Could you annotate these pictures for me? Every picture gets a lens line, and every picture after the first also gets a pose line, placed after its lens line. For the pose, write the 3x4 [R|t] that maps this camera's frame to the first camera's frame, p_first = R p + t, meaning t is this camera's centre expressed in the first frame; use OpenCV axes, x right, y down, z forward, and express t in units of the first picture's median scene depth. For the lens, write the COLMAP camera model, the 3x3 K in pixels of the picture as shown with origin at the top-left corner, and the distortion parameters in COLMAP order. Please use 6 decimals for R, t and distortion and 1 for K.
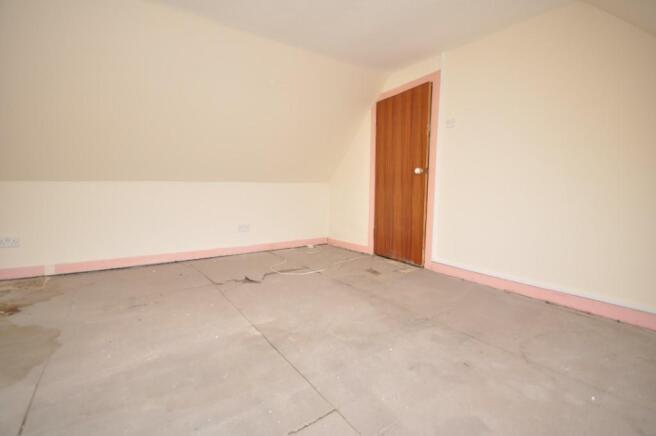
lens RADIAL K [[287.3, 0, 328.0], [0, 287.3, 218.0], [0, 0, 1]] dist [0.001228, -0.000490]
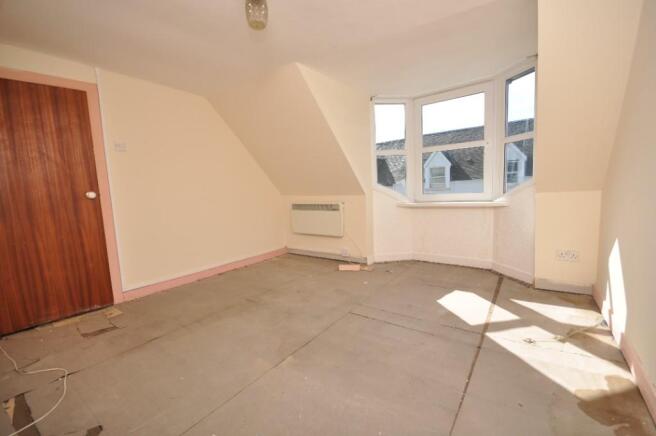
lens RADIAL K [[281.6, 0, 329.1], [0, 281.6, 220.0], [0, 0, 1]] dist [0.002064, 0.000057]
pose [[-0.327271, -0.101178, 0.939498, -0.687219], [0.123827, 0.981085, 0.148791, -0.130171], [-0.936782, 0.165031, -0.308552, 0.625729]]
